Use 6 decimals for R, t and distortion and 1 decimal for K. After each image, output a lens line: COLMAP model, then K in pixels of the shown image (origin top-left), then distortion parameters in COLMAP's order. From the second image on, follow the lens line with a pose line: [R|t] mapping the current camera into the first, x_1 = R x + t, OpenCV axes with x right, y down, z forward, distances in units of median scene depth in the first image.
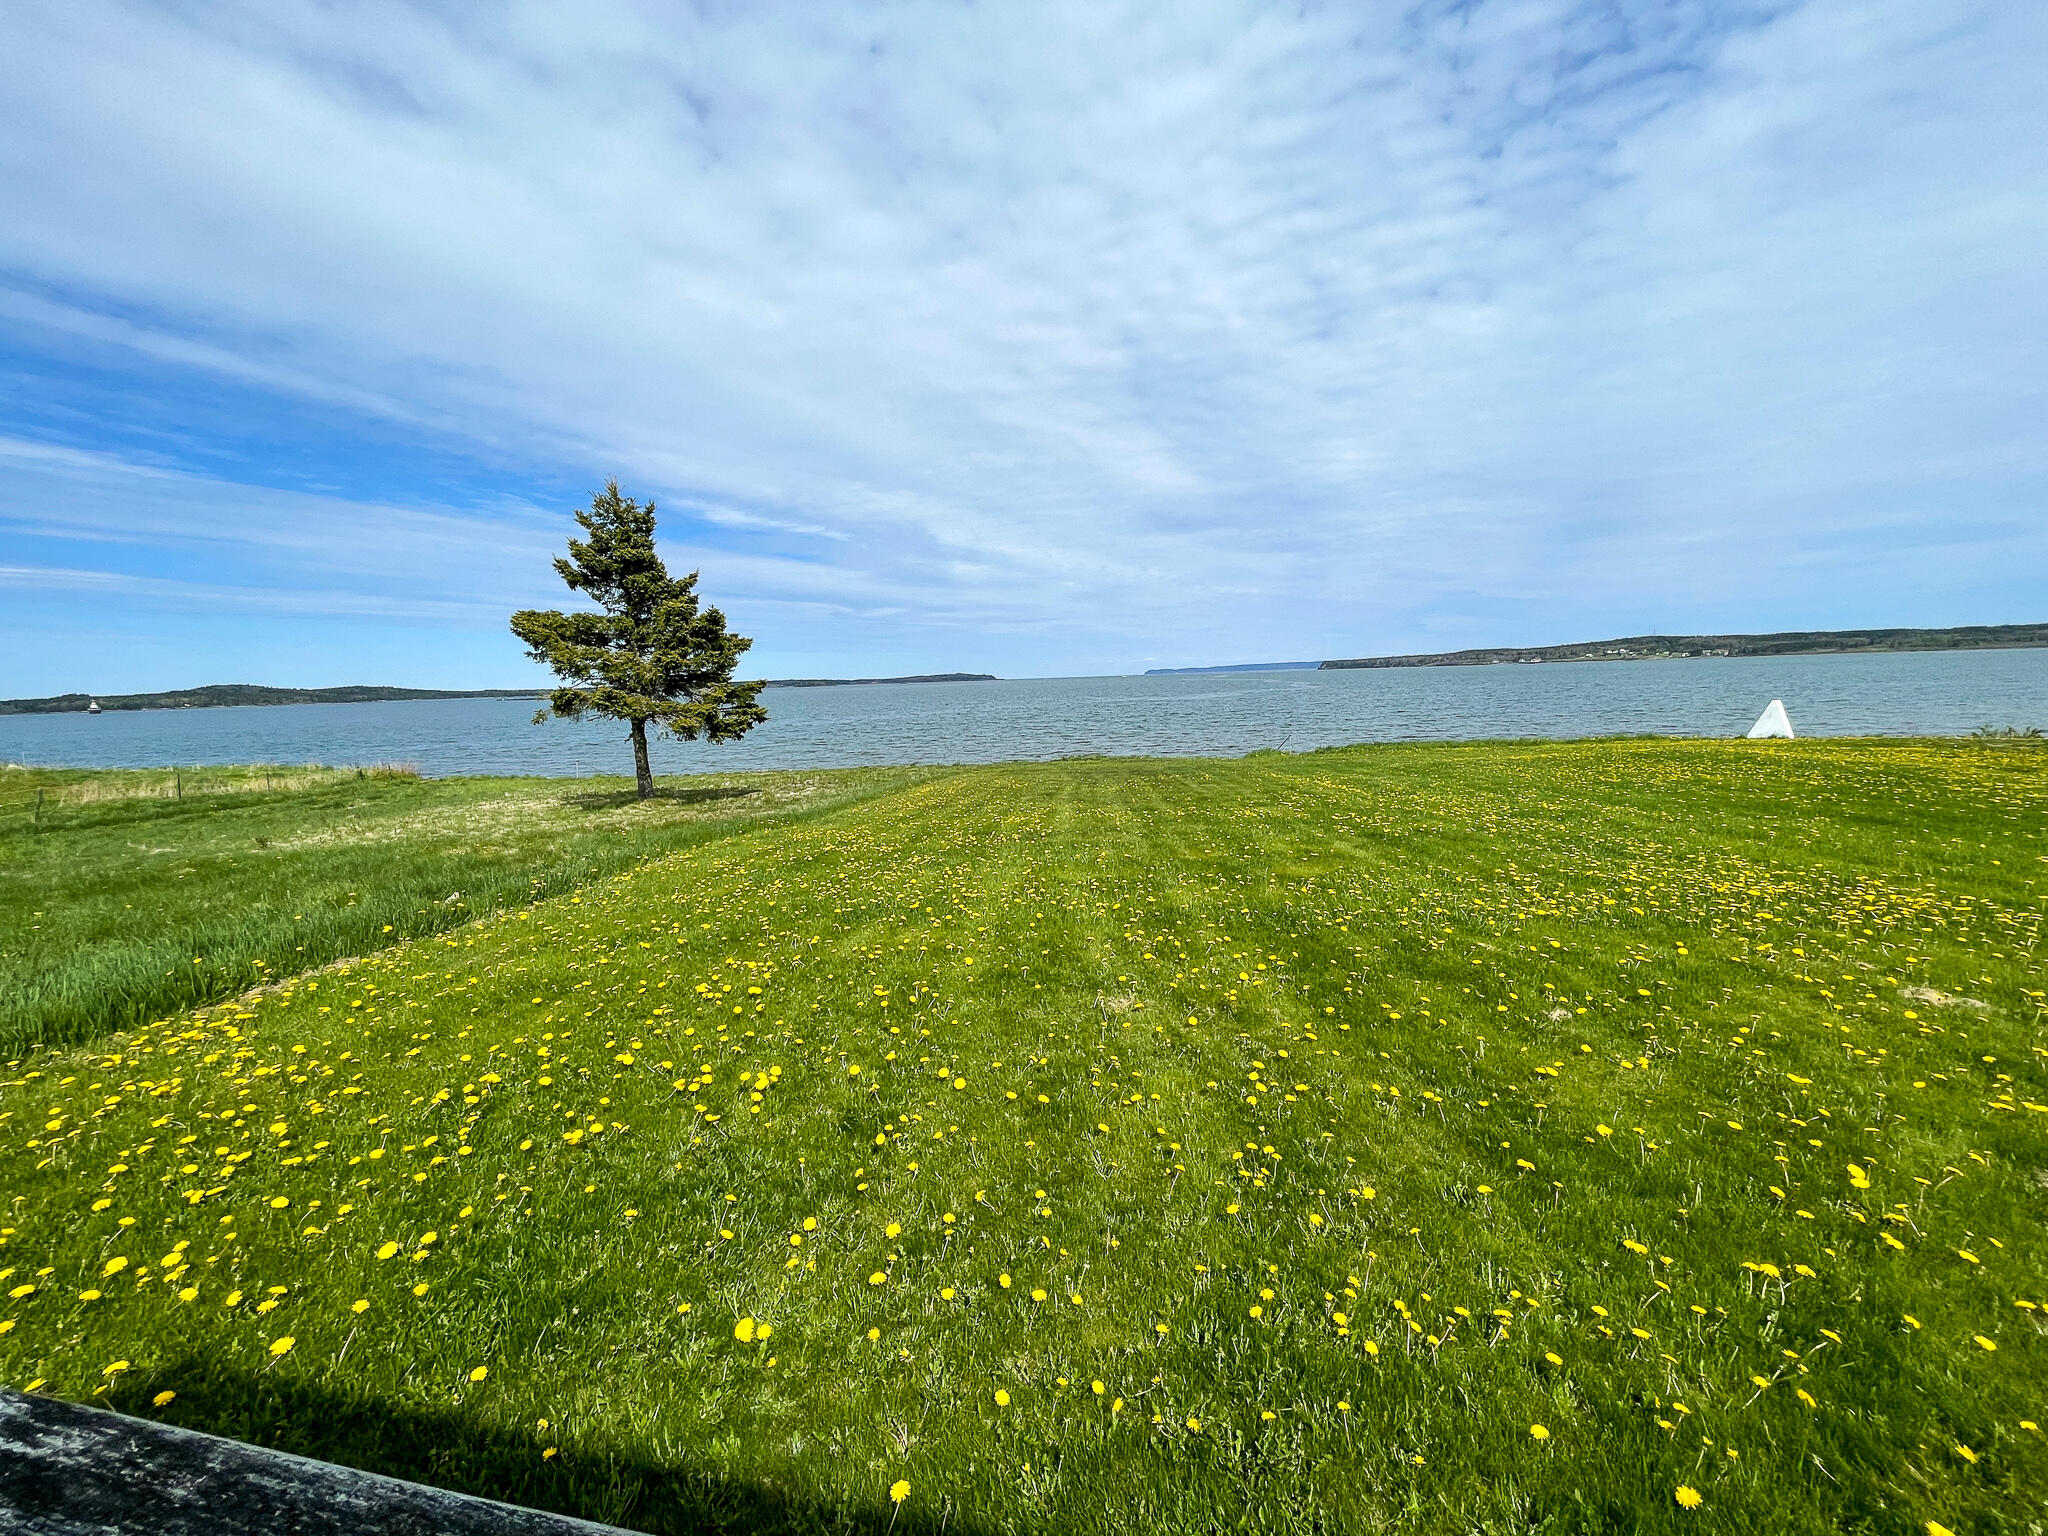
lens RADIAL K [[822.4, 0, 1009.9], [0, 822.4, 753.9], [0, 0, 1]] dist [0.002787, 0.000237]
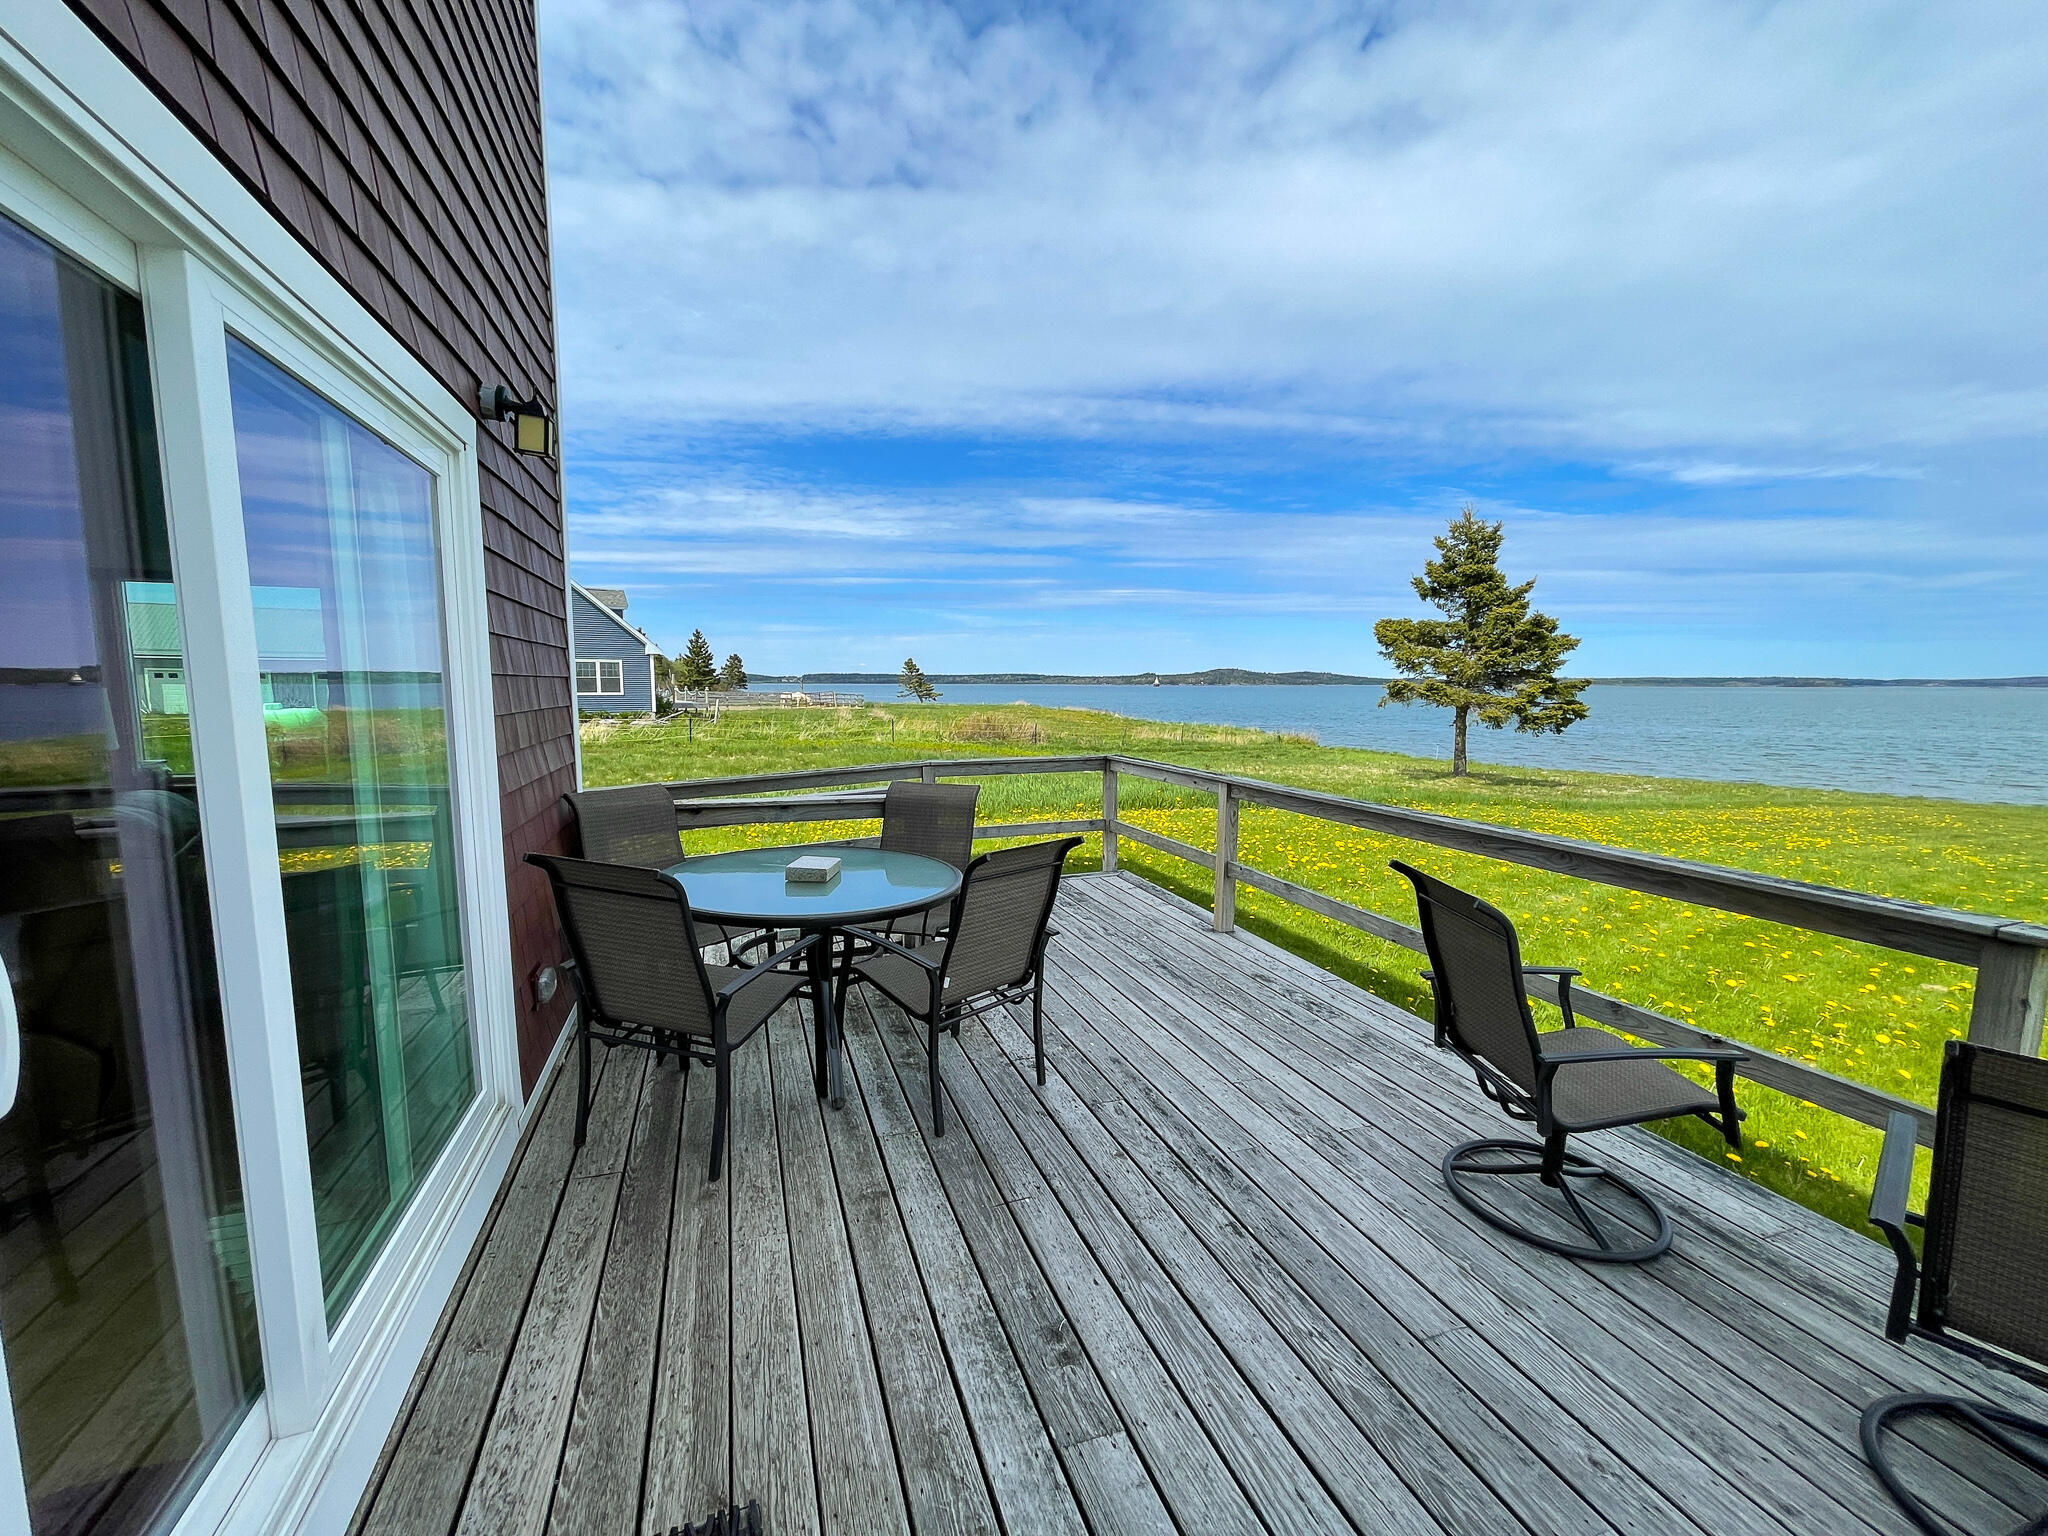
lens RADIAL K [[822.4, 0, 1011.6], [0, 822.4, 777.9], [0, 0, 1]] dist [0.002787, 0.000237]
pose [[0.538104, 0.134190, -0.832128, 0.205393], [-0.100531, 0.990416, 0.094706, 0.010556], [0.836862, 0.032693, 0.546437, -0.194021]]
